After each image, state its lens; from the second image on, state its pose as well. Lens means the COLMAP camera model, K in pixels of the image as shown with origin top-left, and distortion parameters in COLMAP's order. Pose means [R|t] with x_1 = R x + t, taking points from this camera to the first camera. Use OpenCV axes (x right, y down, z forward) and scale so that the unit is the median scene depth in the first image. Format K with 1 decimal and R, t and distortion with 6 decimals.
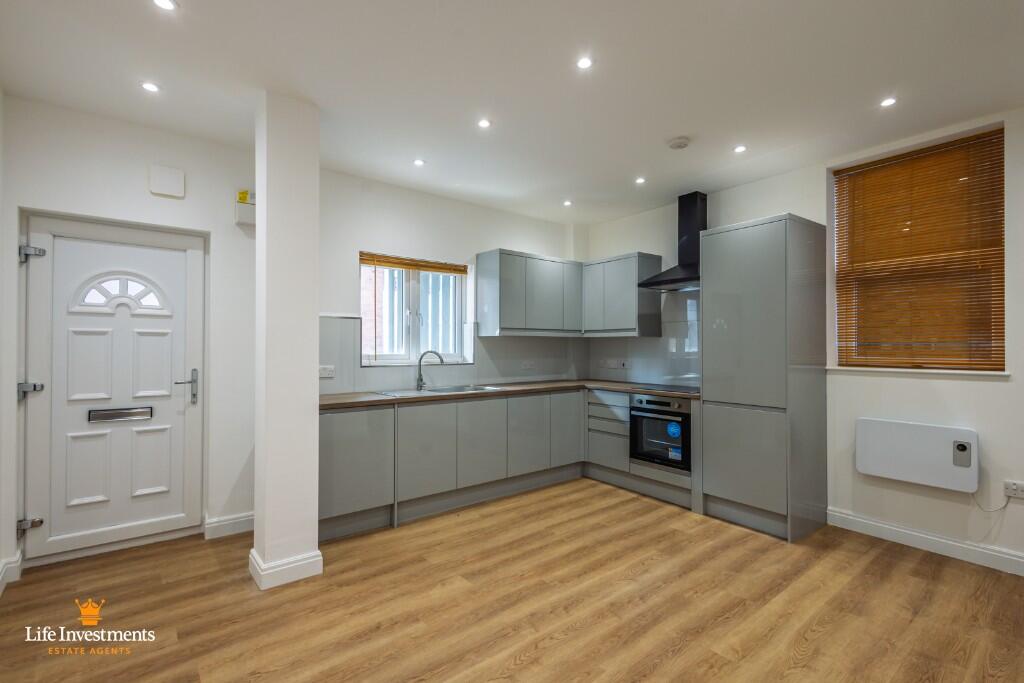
lens RADIAL K [[458.9, 0, 517.2], [0, 458.9, 341.5], [0, 0, 1]] dist [0.009782, -0.001152]
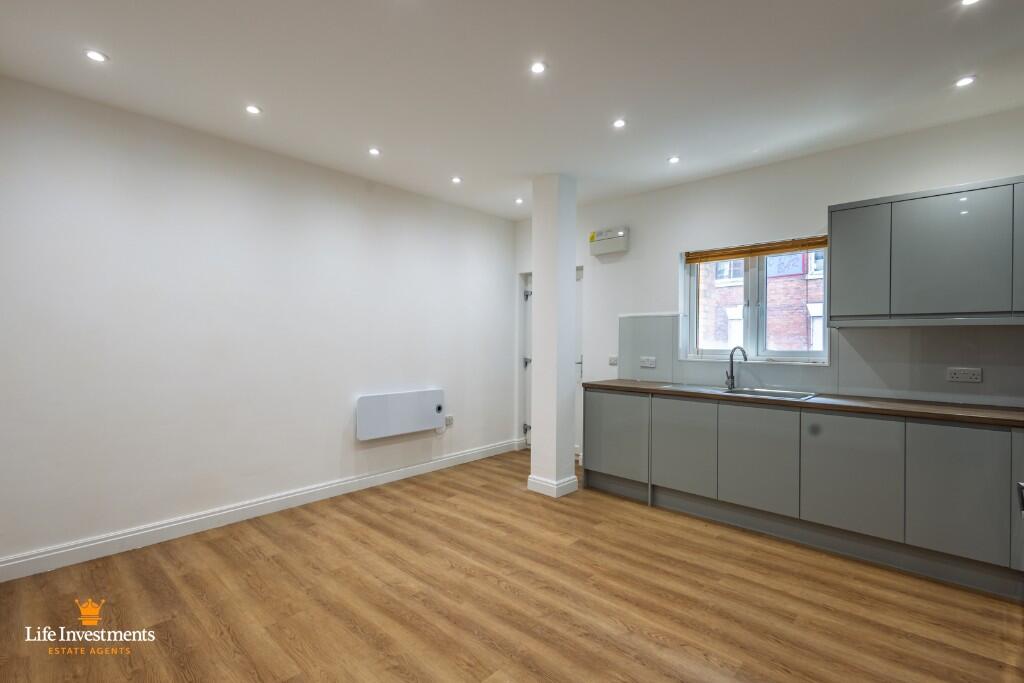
lens RADIAL K [[458.9, 0, 516.6], [0, 458.9, 341.4], [0, 0, 1]] dist [0.009782, -0.001152]
pose [[0.158943, 0.004872, -0.987276, 0.894992], [0.004475, 0.999974, 0.005655, 0.004300], [0.987278, -0.005317, 0.158917, 0.601454]]
